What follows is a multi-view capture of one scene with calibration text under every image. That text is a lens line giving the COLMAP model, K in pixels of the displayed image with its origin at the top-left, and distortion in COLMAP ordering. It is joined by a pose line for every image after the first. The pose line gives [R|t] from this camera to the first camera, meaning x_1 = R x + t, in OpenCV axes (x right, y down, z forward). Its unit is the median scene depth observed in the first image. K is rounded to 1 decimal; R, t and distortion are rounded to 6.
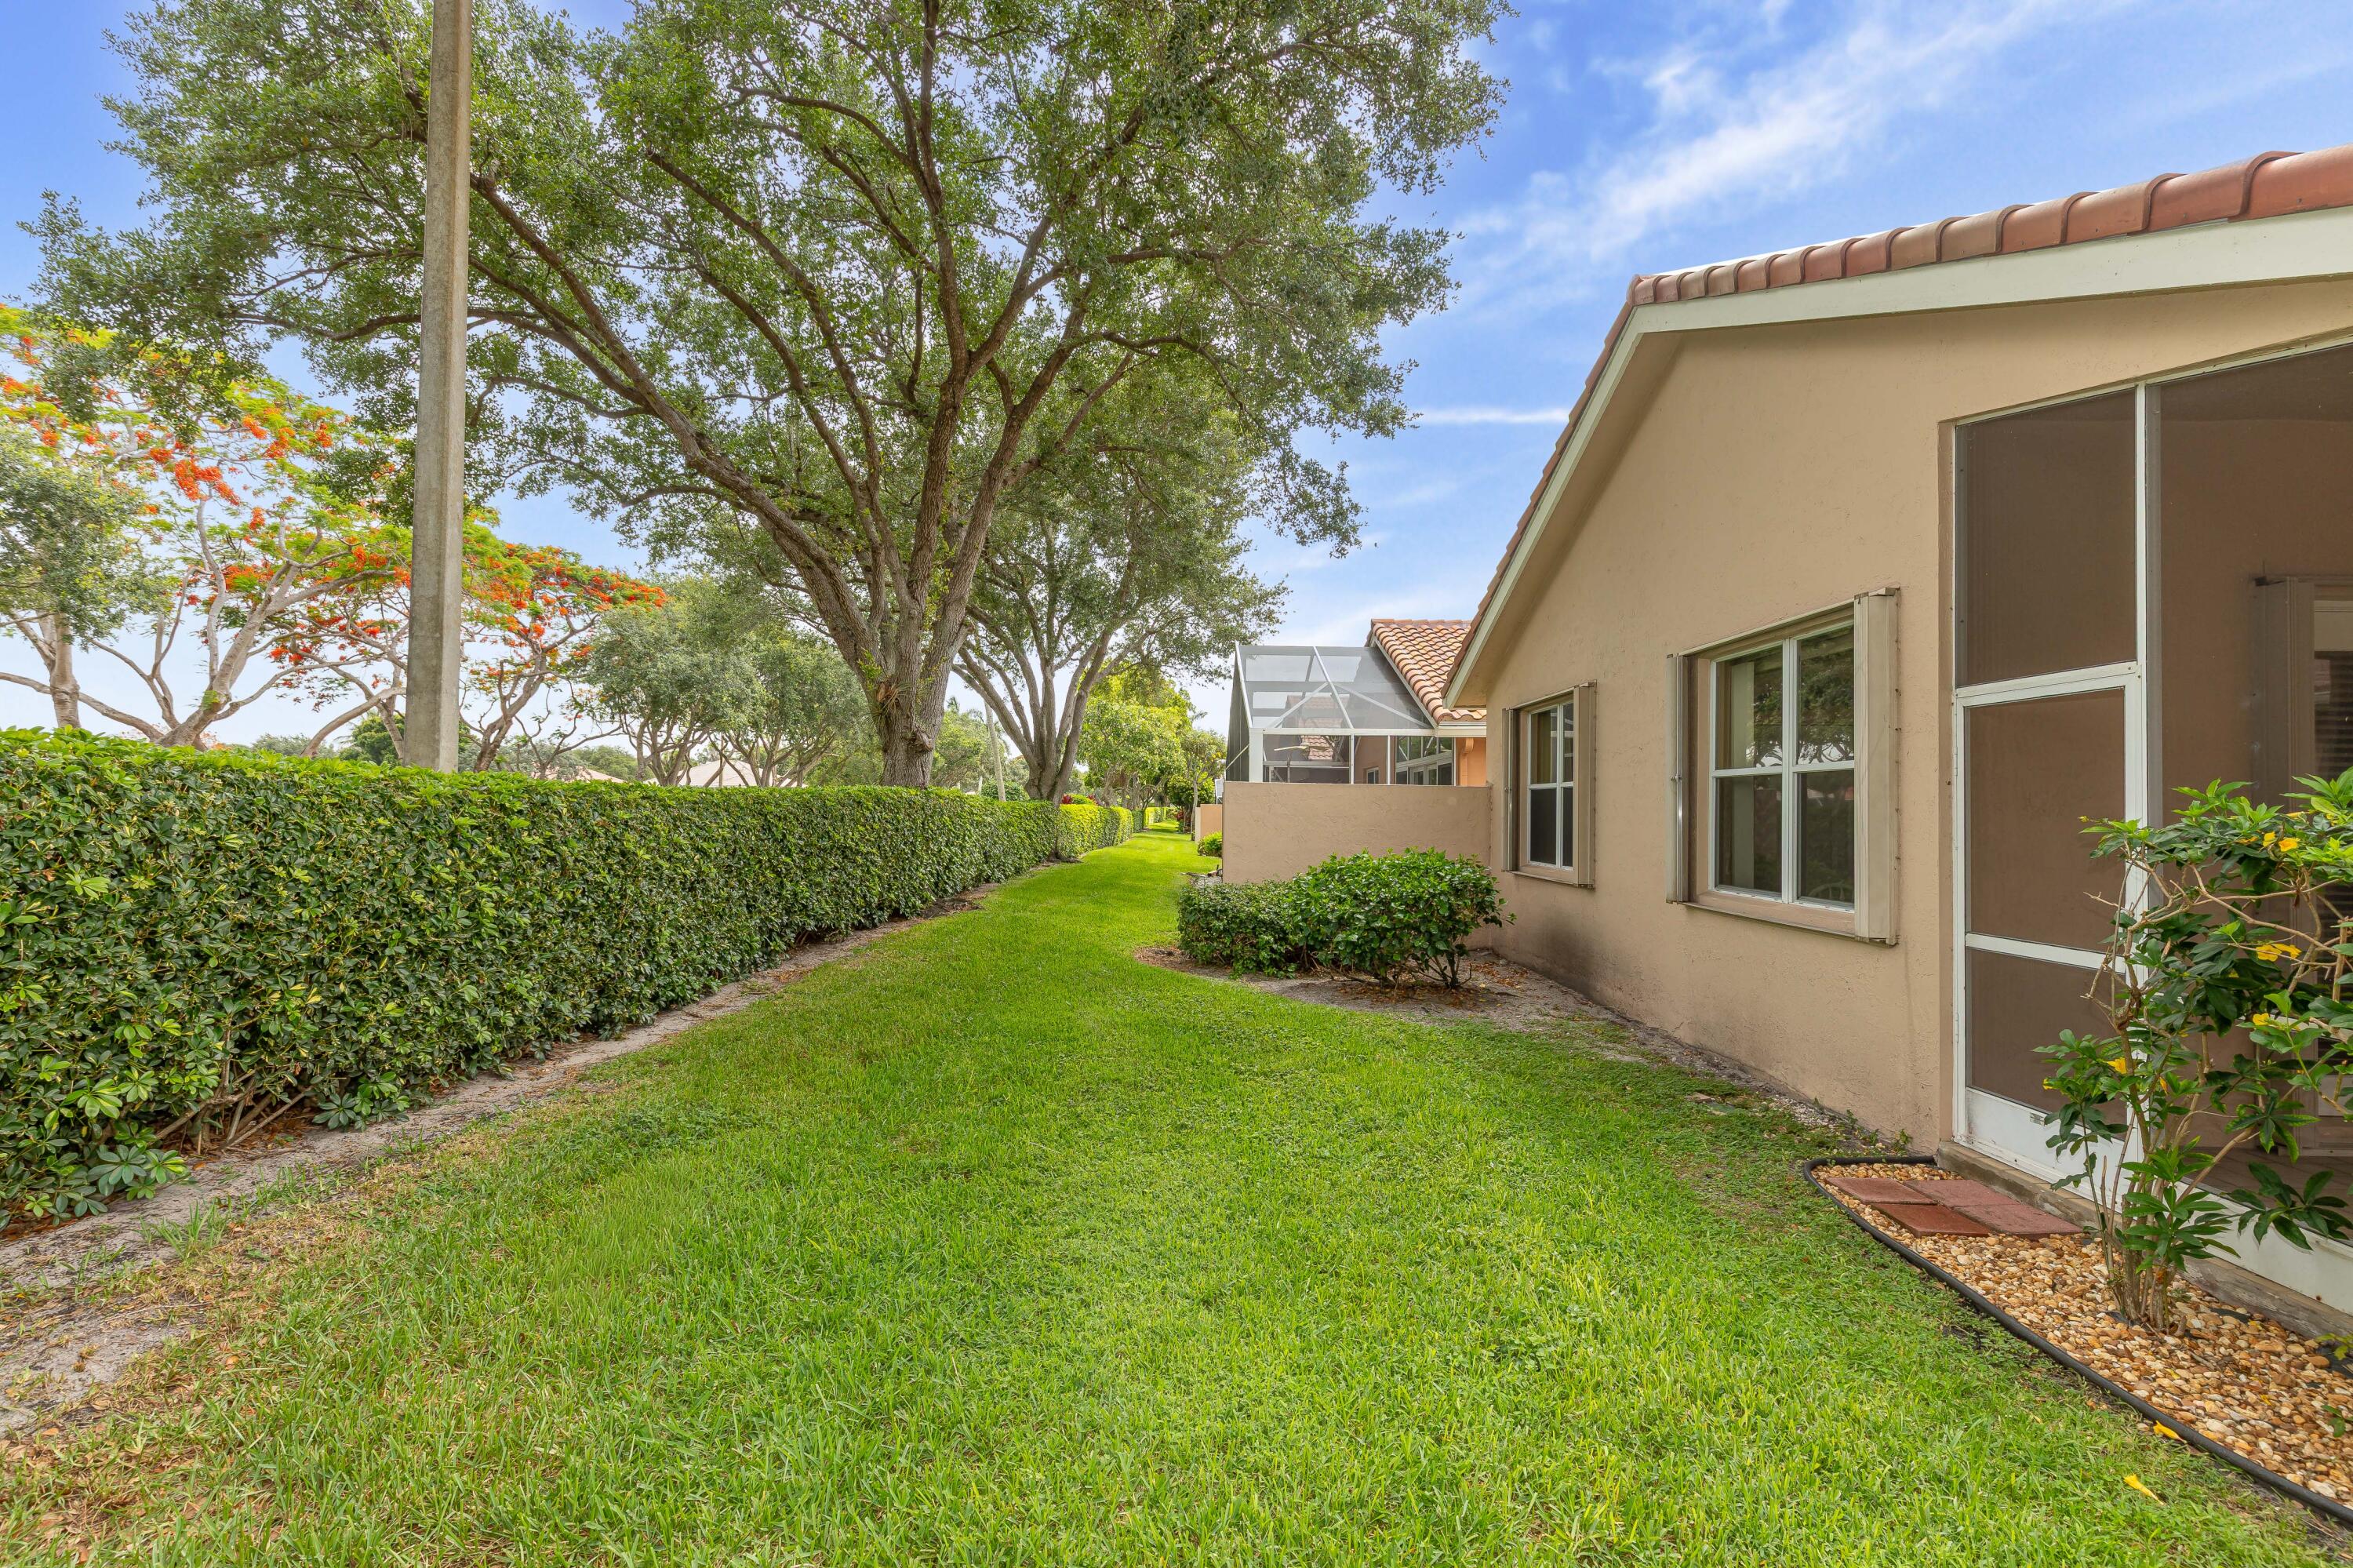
lens RADIAL K [[1102.4, 0, 1176.5], [0, 1102.4, 784.0], [0, 0, 1]] dist [0.000430, -0.000559]
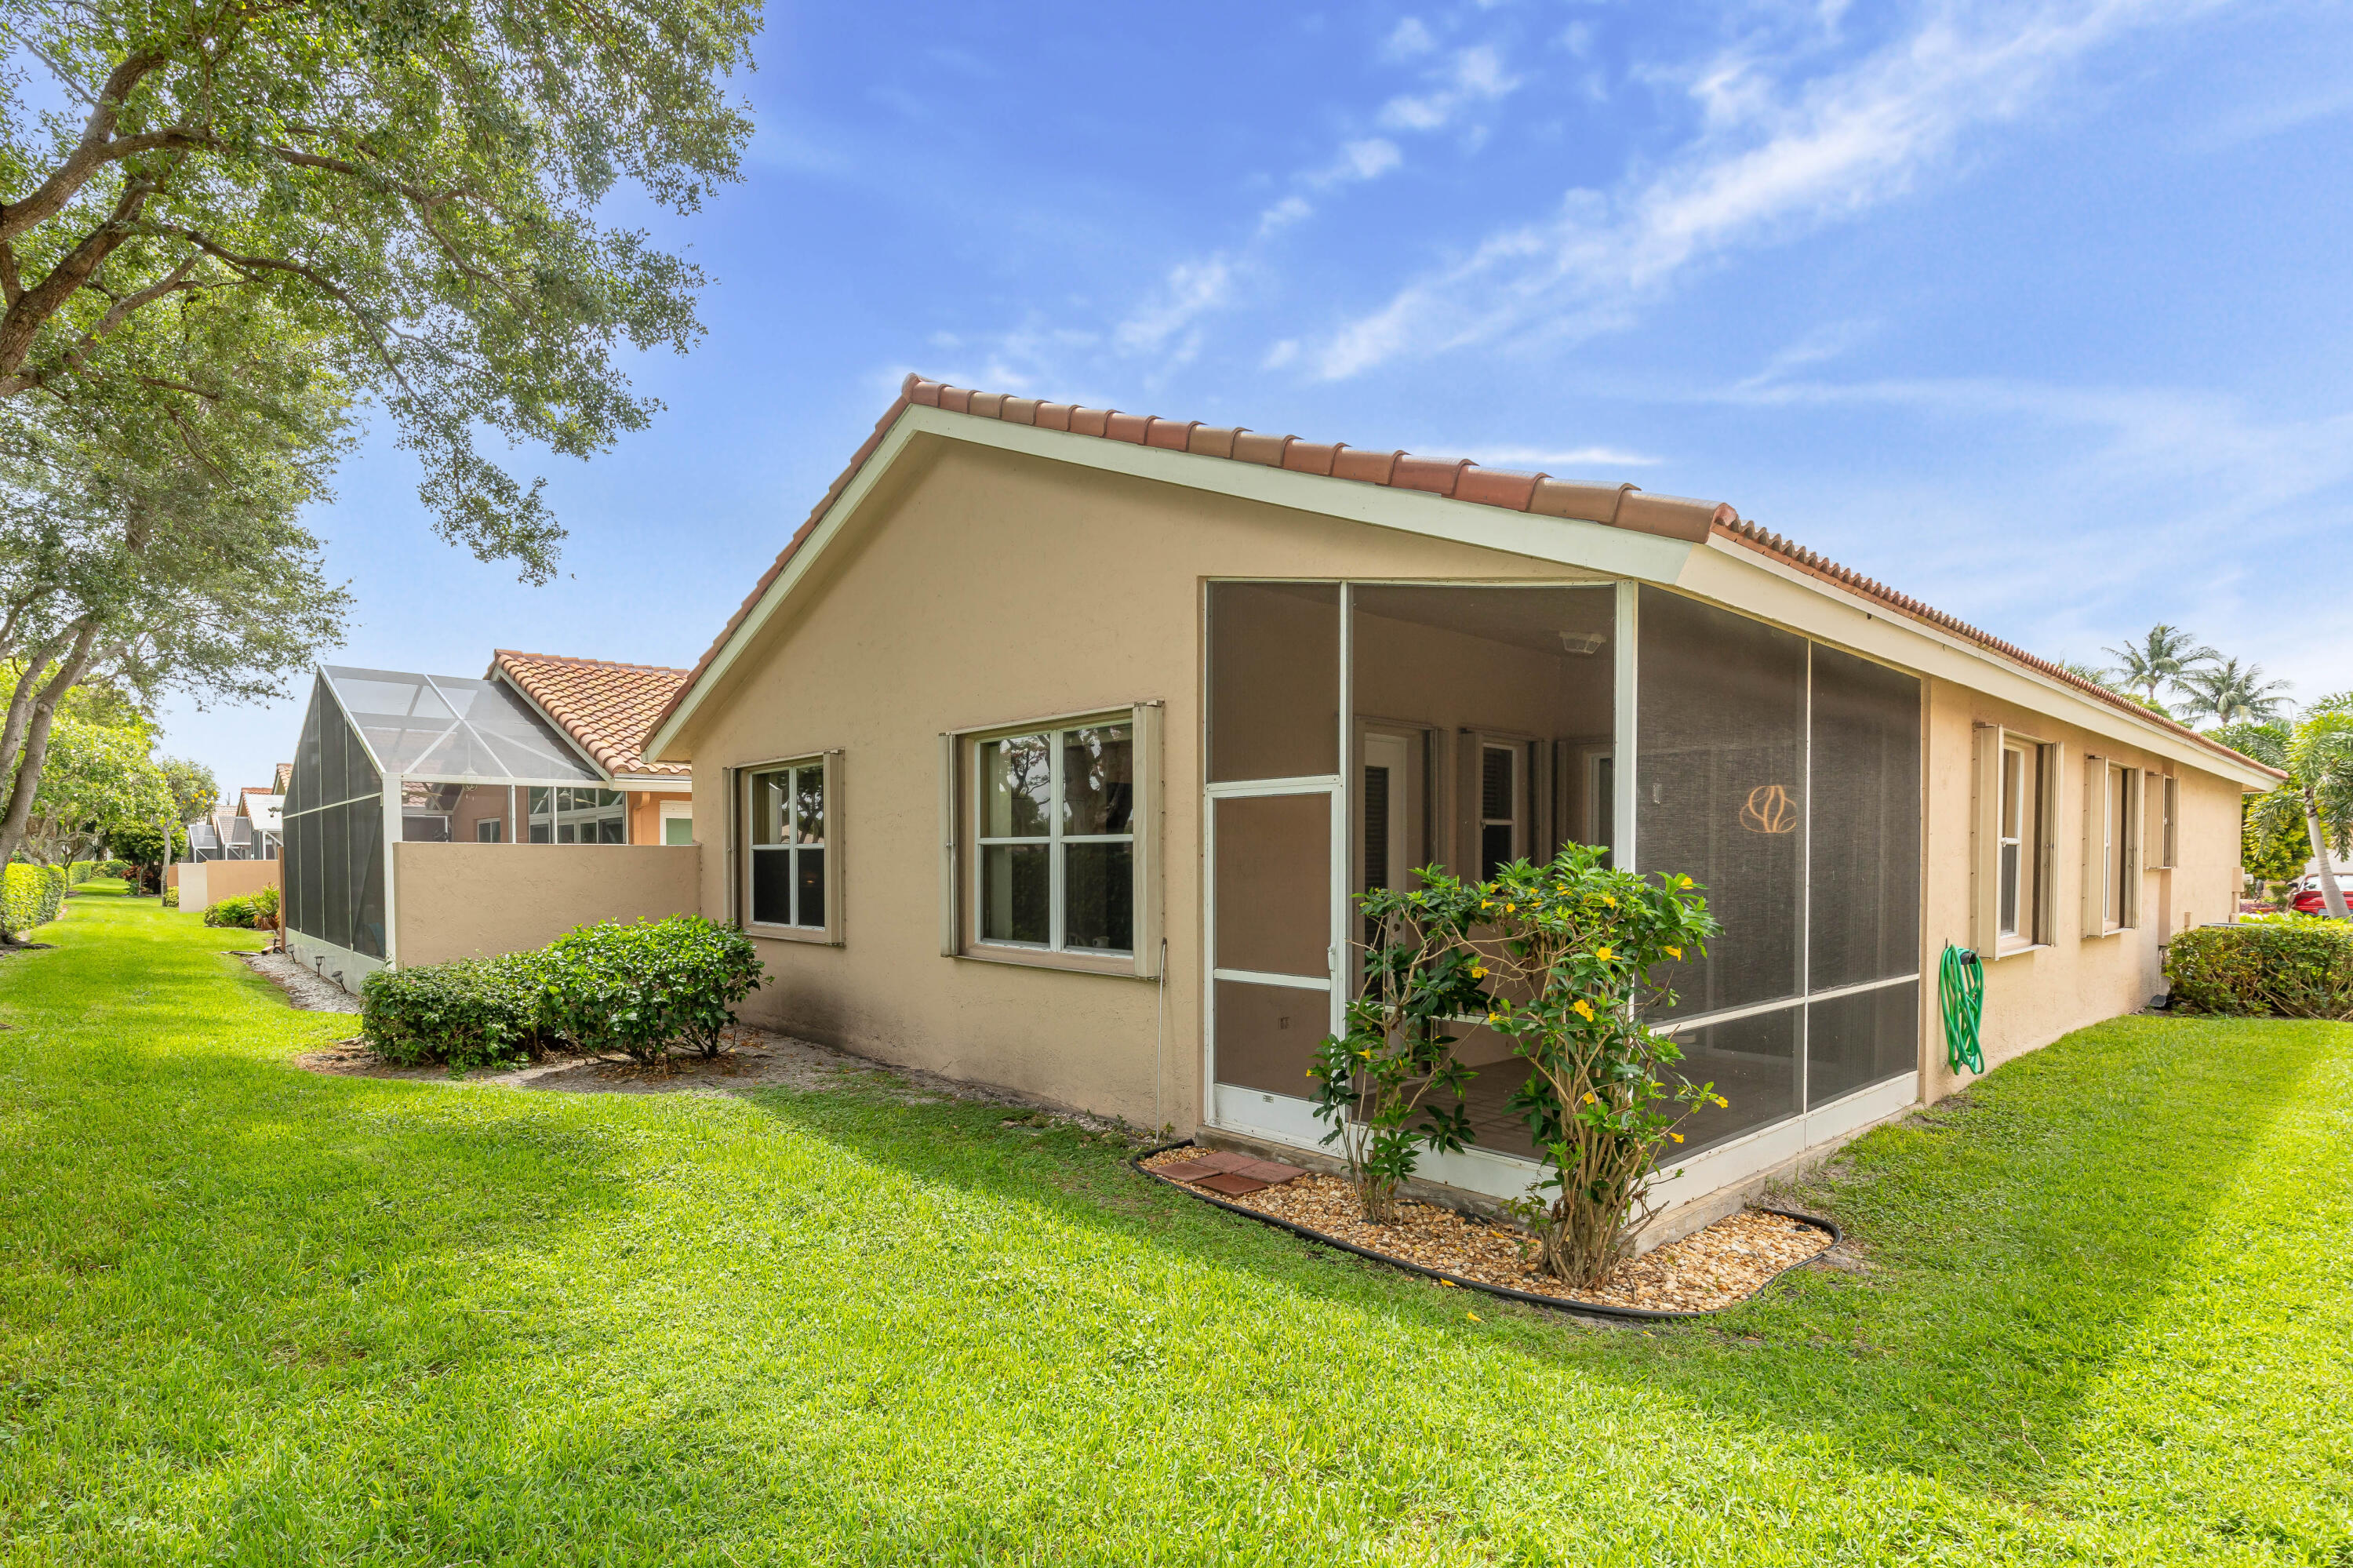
lens RADIAL K [[1129.5, 0, 1069.1], [0, 1129.5, 876.1], [0, 0, 1]] dist [0.001301, -0.000045]
pose [[0.762203, -0.022027, 0.646964, -0.223841], [-0.003581, 0.999262, 0.038241, -0.020697], [-0.647329, -0.031465, 0.761561, 0.059293]]
